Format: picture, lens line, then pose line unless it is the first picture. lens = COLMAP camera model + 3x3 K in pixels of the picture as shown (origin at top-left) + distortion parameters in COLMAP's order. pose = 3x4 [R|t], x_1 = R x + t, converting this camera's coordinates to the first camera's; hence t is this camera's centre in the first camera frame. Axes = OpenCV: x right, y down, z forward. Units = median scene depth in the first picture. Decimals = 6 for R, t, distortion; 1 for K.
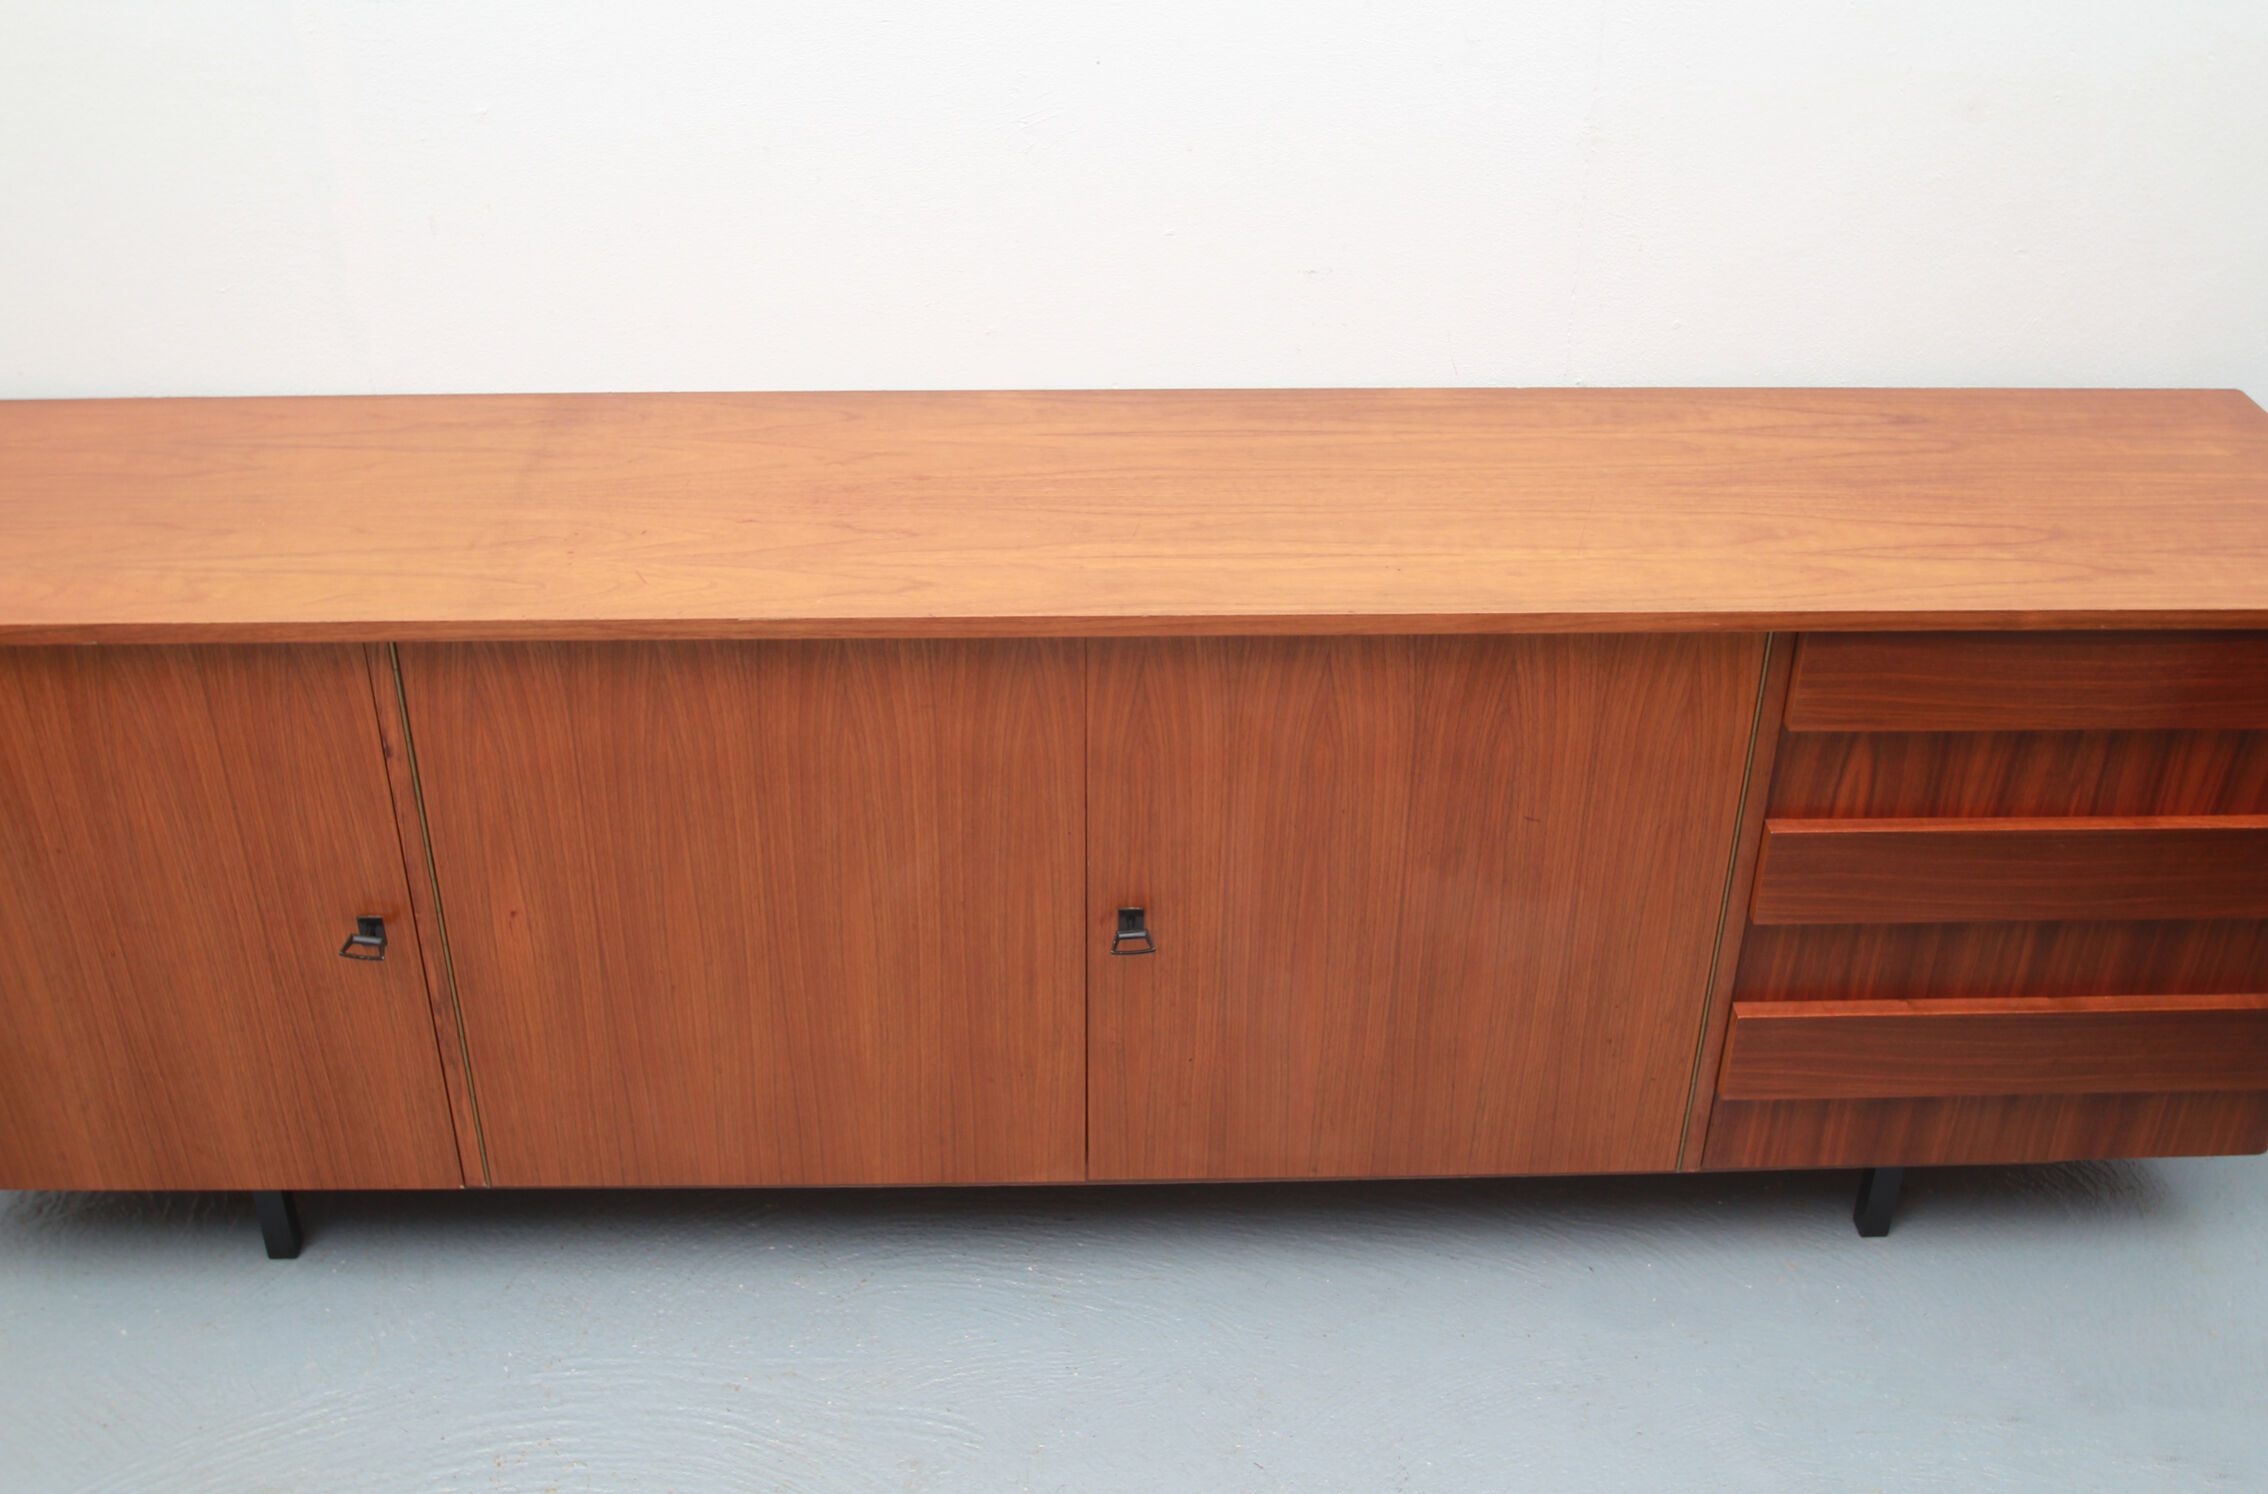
lens RADIAL K [[2267.7, 0, 1123.2], [0, 2267.7, 747.8], [0, 0, 1]] dist [-0.060661, 0.000000]
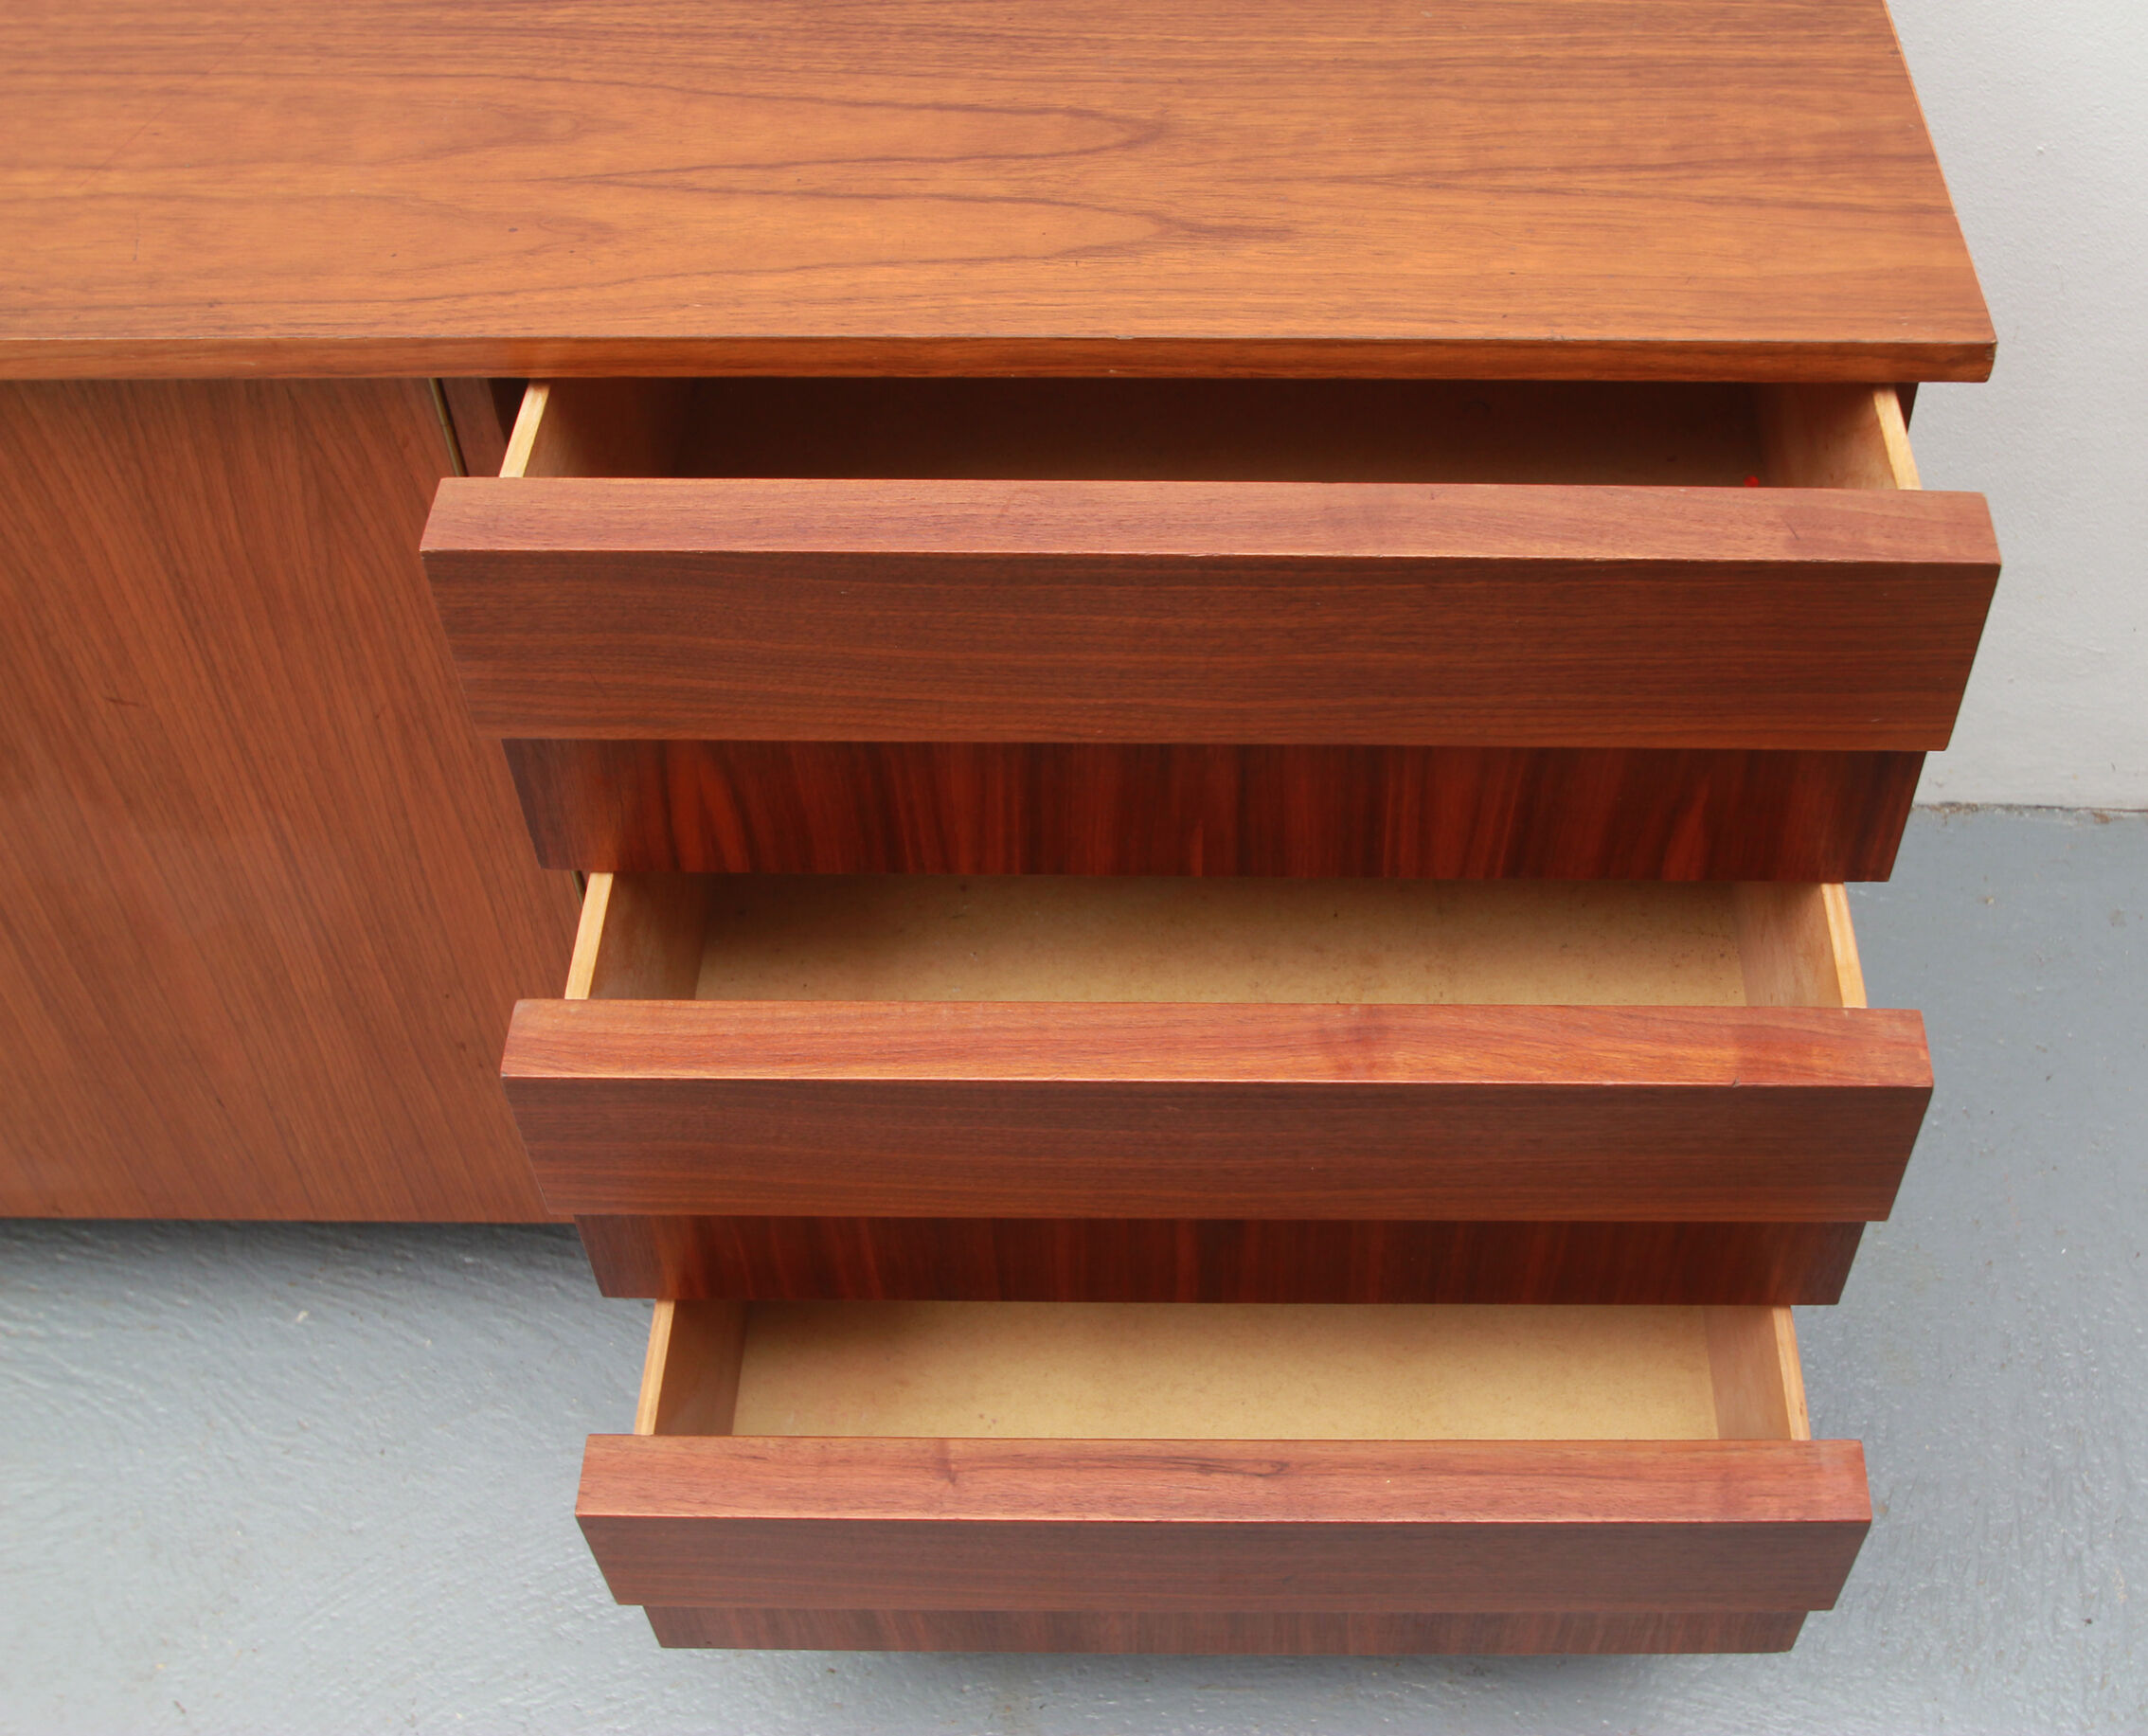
lens RADIAL K [[2557.0, 0, 1232.7], [0, 2557.0, 855.7], [0, 0, 1]] dist [-0.044046, 0.000000]
pose [[0.999197, 0.021387, -0.033879, 0.452973], [-0.010890, 0.958751, 0.284040, -0.101050], [0.038556, -0.283443, 0.958214, 0.448469]]
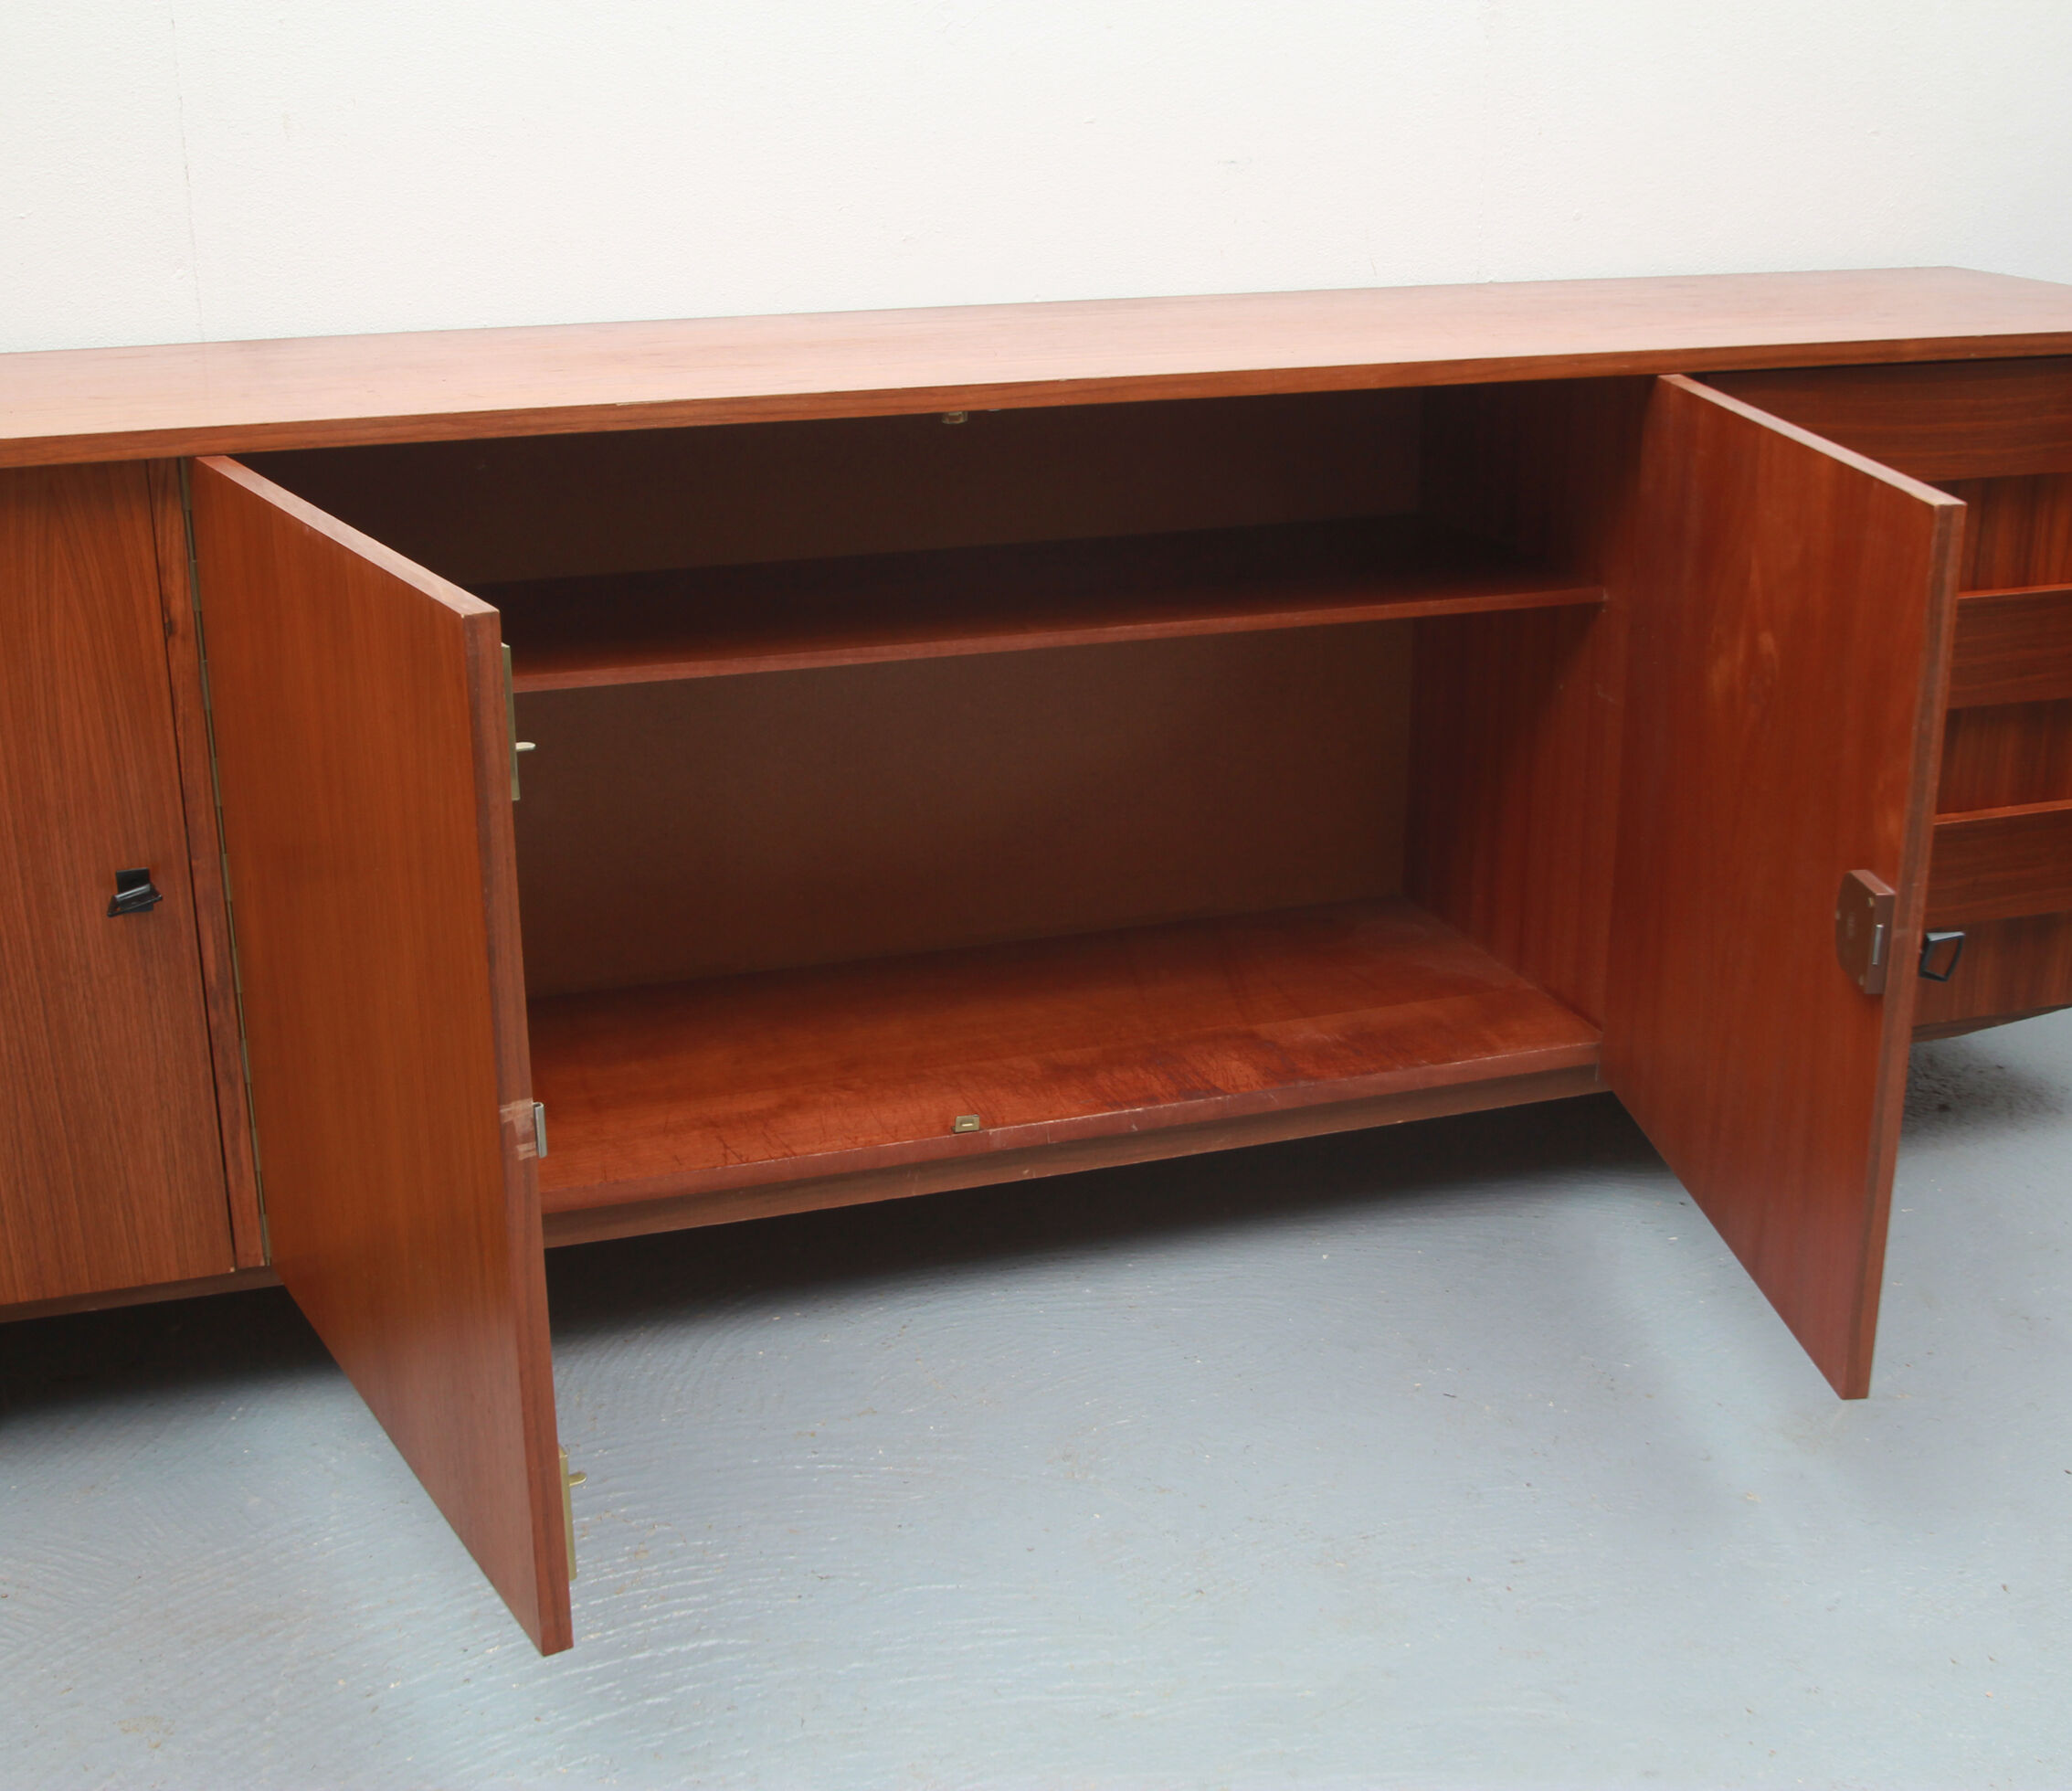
lens RADIAL K [[2632.2, 0, 1019.9], [0, 2632.2, 897.7], [0, 0, 1]] dist [-0.060600, 0.000000]
pose [[0.958163, -0.106321, 0.265743, -0.283041], [0.159969, 0.968827, -0.189167, 0.310793], [-0.237346, 0.223763, 0.945302, 0.058384]]
